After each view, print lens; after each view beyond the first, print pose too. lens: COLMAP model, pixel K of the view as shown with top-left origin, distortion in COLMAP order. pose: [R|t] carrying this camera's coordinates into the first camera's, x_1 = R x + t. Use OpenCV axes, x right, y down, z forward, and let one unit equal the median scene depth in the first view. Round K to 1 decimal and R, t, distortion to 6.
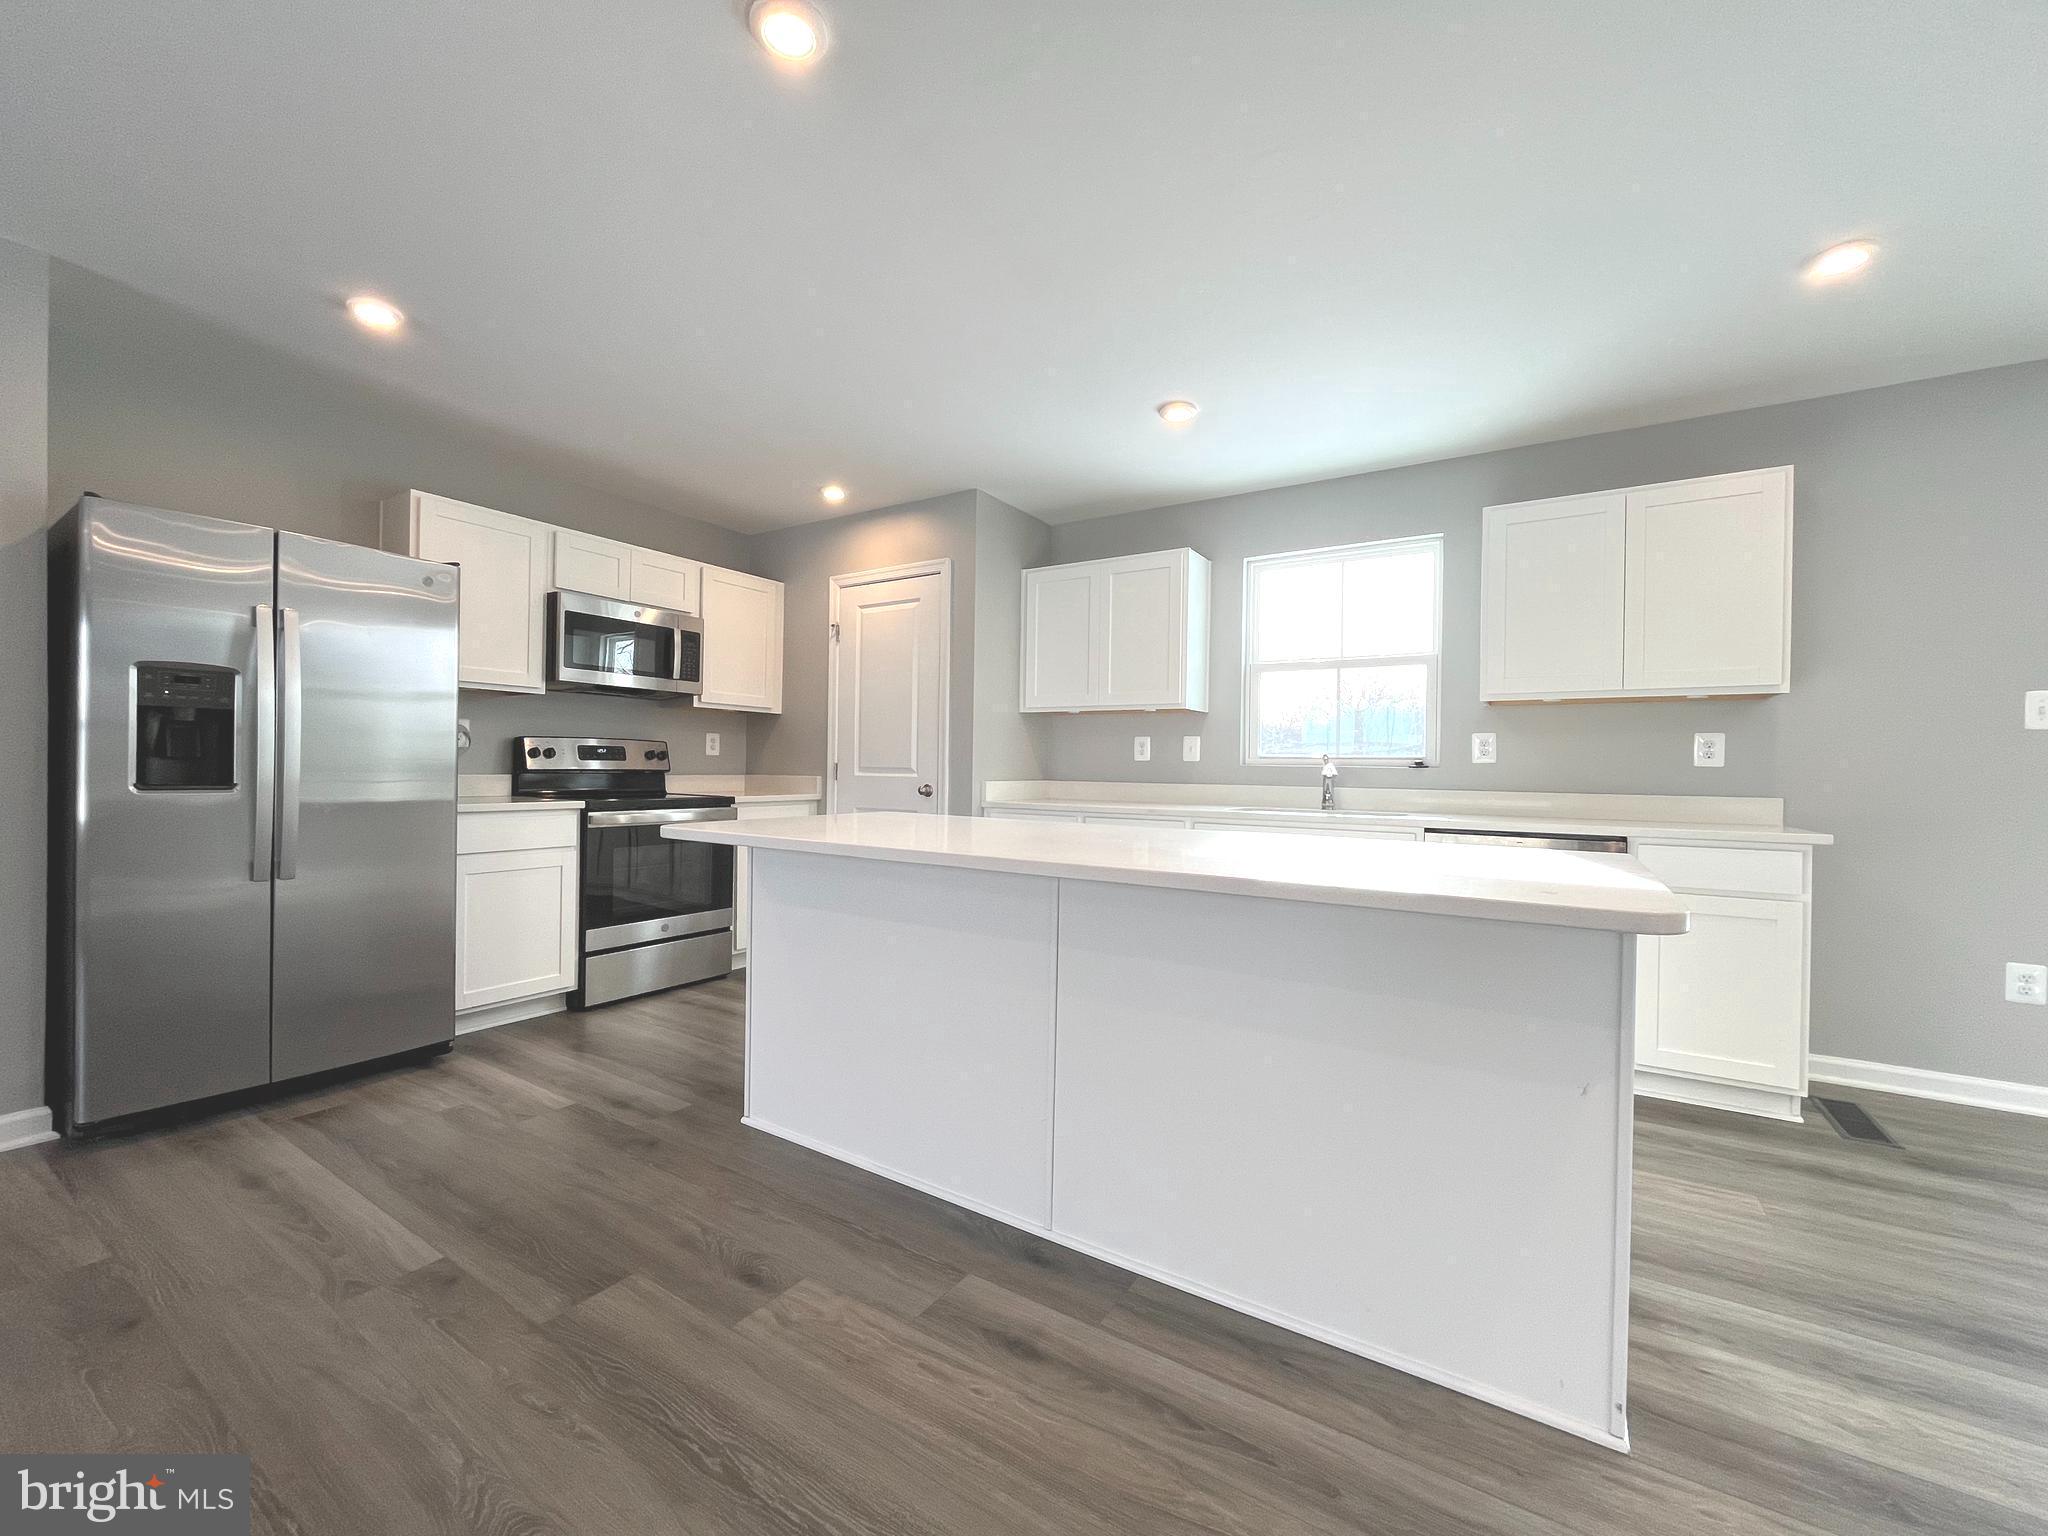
lens RADIAL K [[824.5, 0, 1016.8], [0, 824.5, 772.6], [0, 0, 1]] dist [-0.002387, -0.000844]
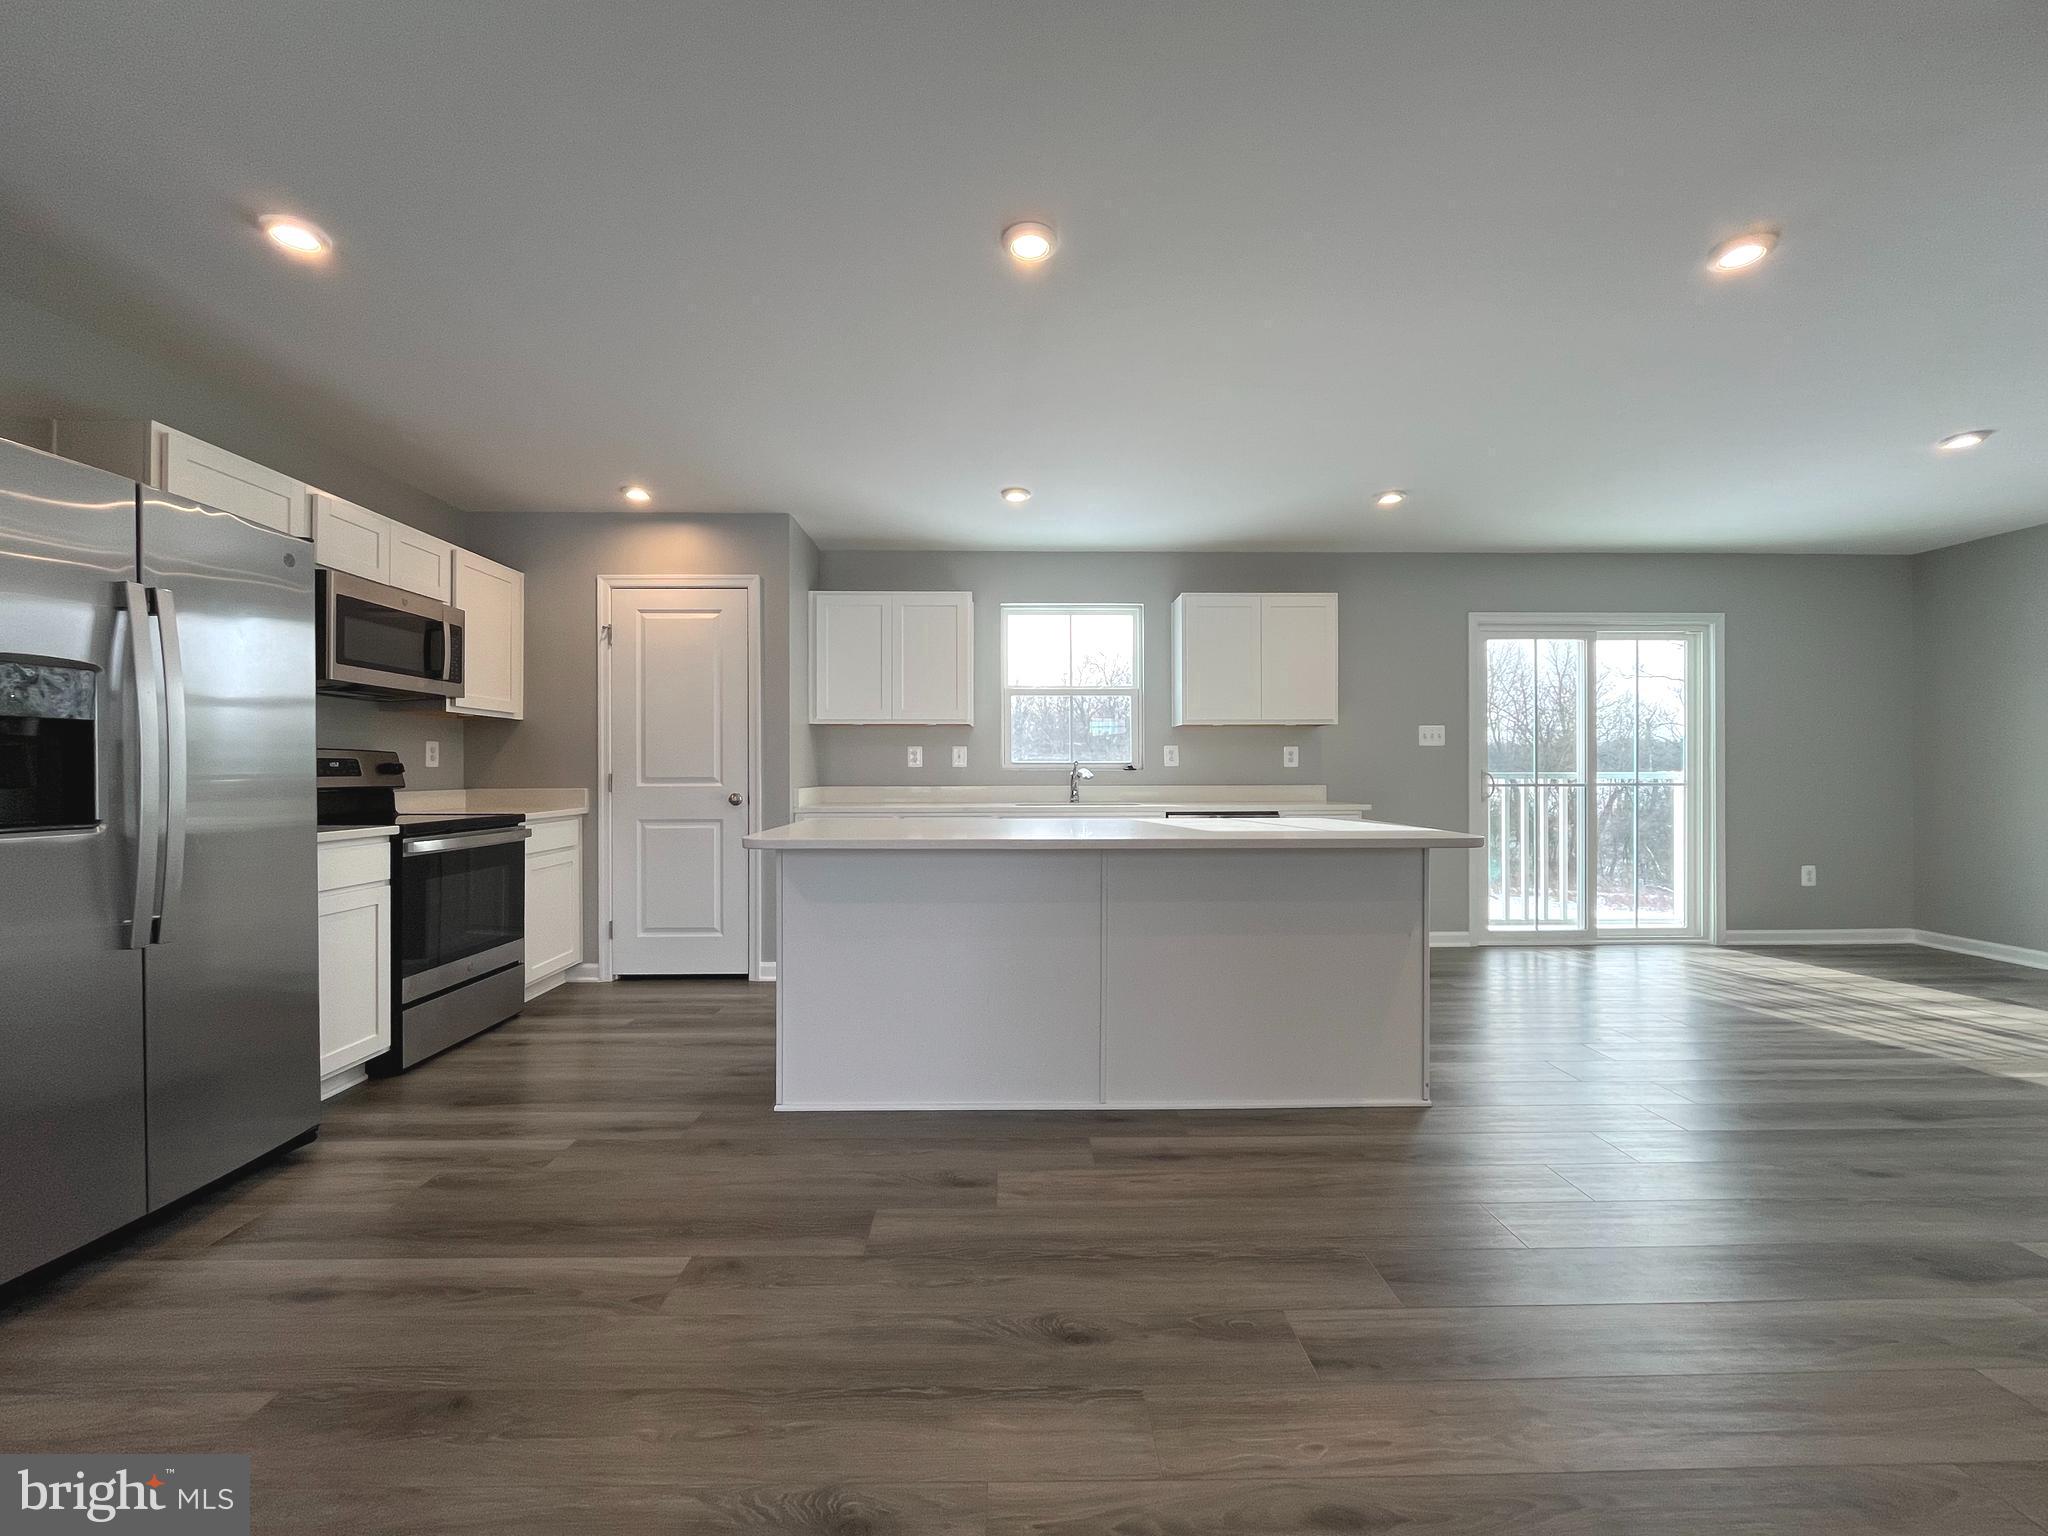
lens RADIAL K [[824.5, 0, 1016.8], [0, 824.5, 772.6], [0, 0, 1]] dist [-0.002387, -0.000844]
pose [[0.830906, -0.017461, 0.556139, -0.448147], [0.017558, 0.999833, 0.005159, -0.012332], [-0.556136, 0.005478, 0.831073, -0.050895]]
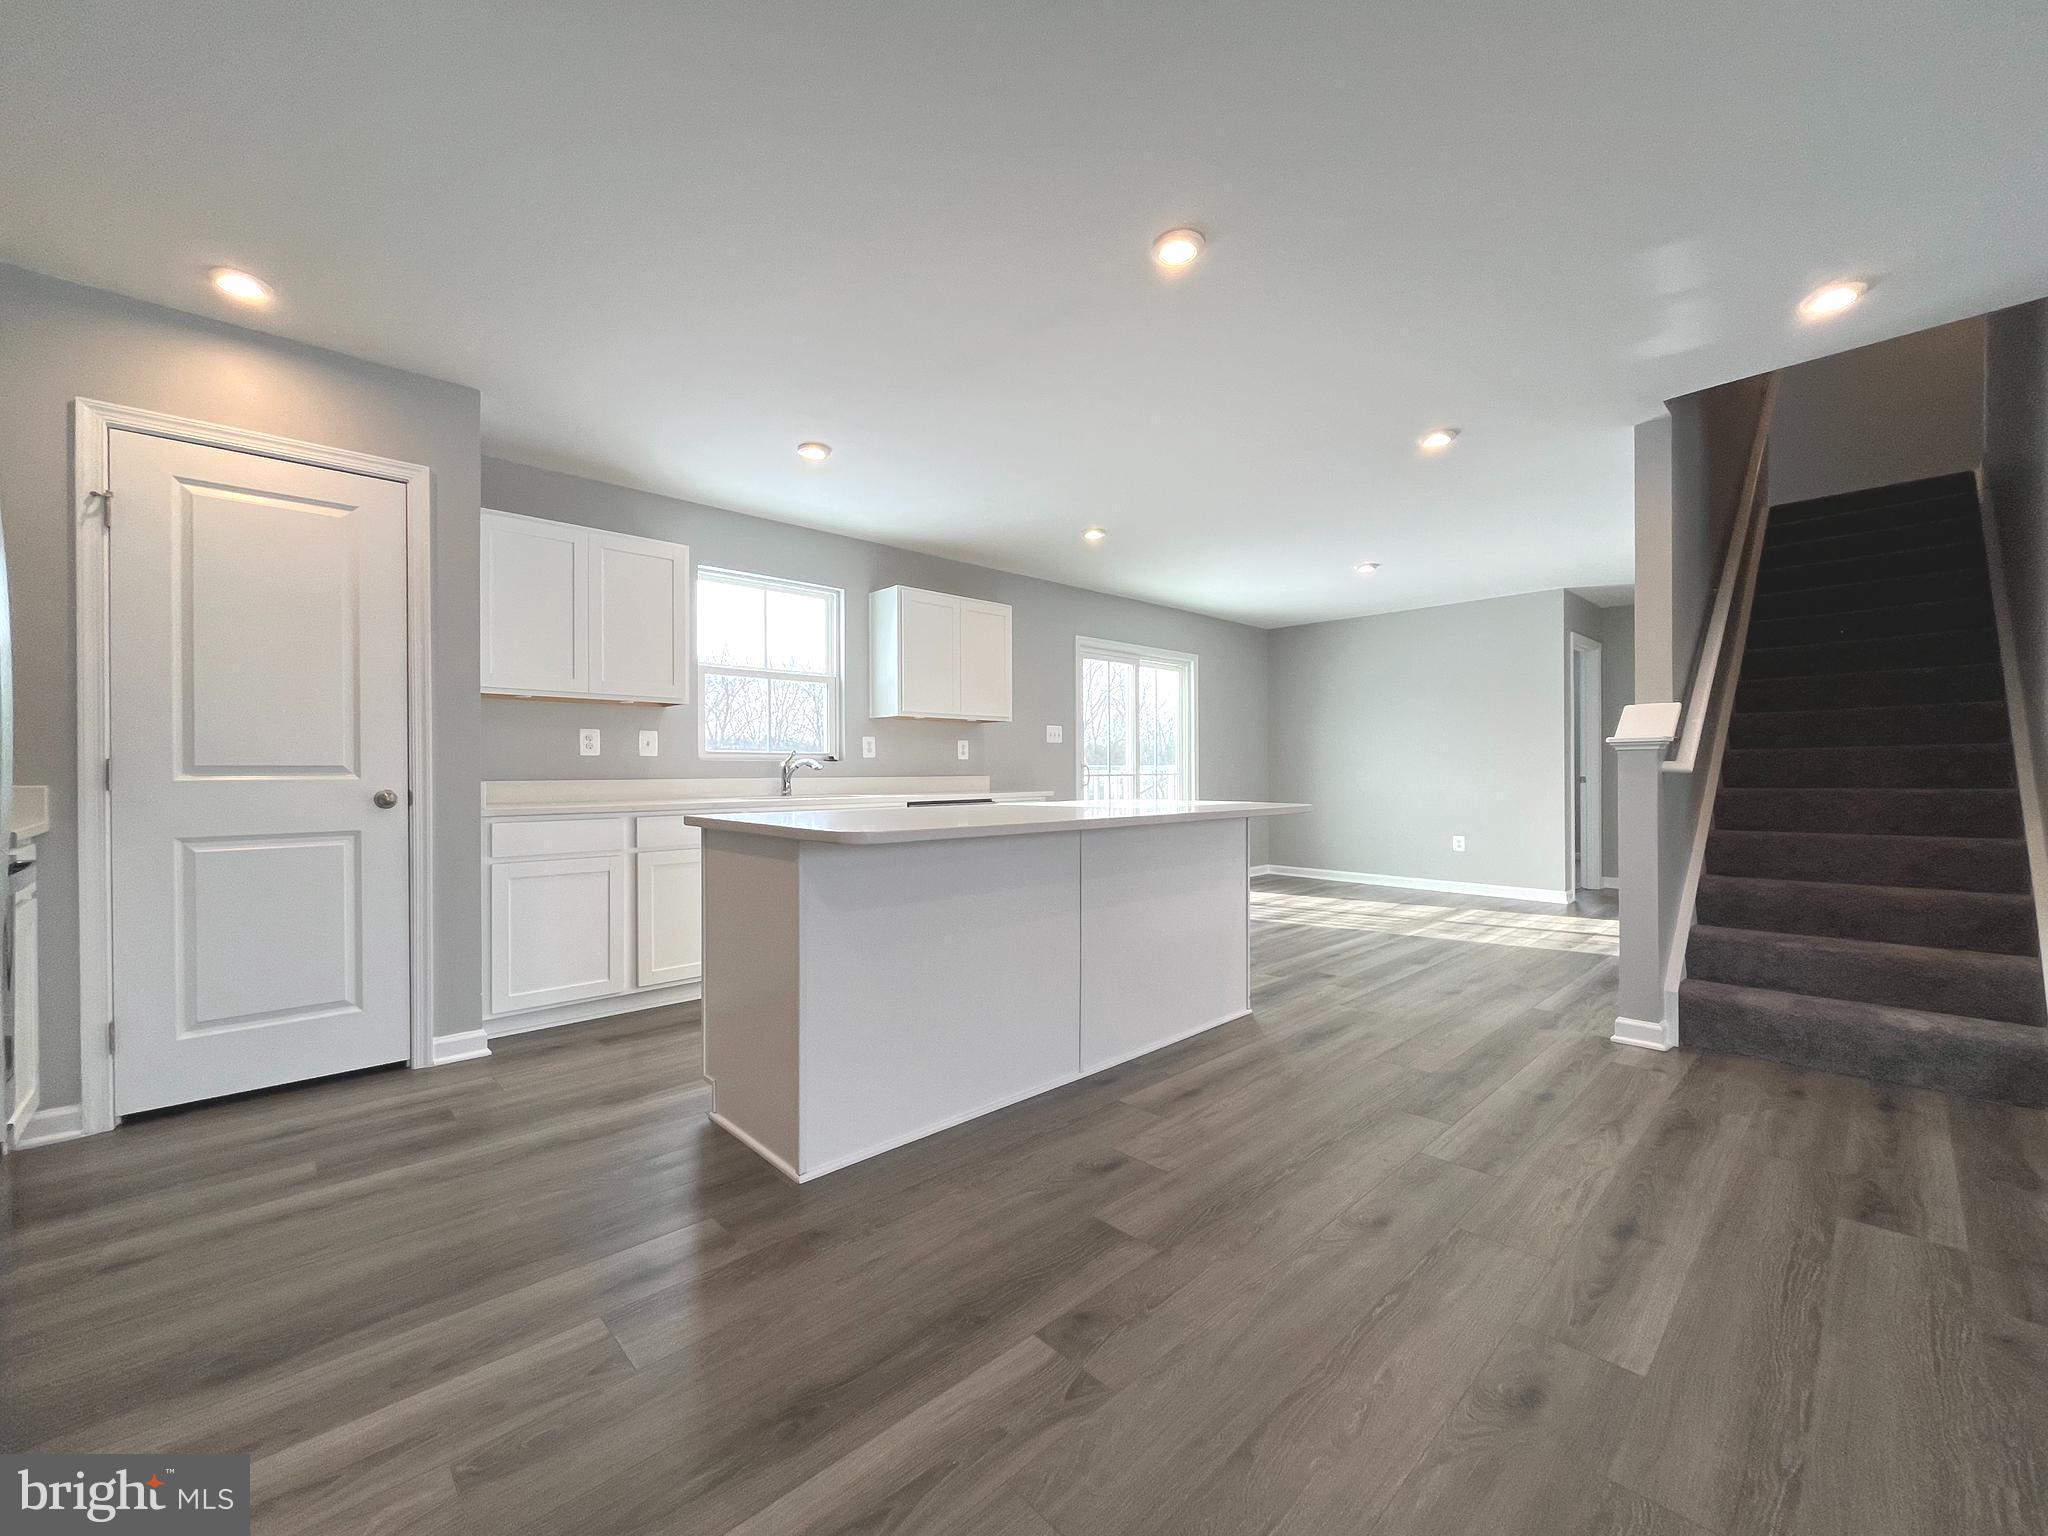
lens RADIAL K [[824.5, 0, 1016.8], [0, 824.5, 772.6], [0, 0, 1]] dist [-0.002387, -0.000844]
pose [[0.241154, -0.018322, 0.970314, -0.737896], [0.013109, 0.999792, 0.015621, -0.004393], [-0.970398, 0.008953, 0.241344, 0.390428]]
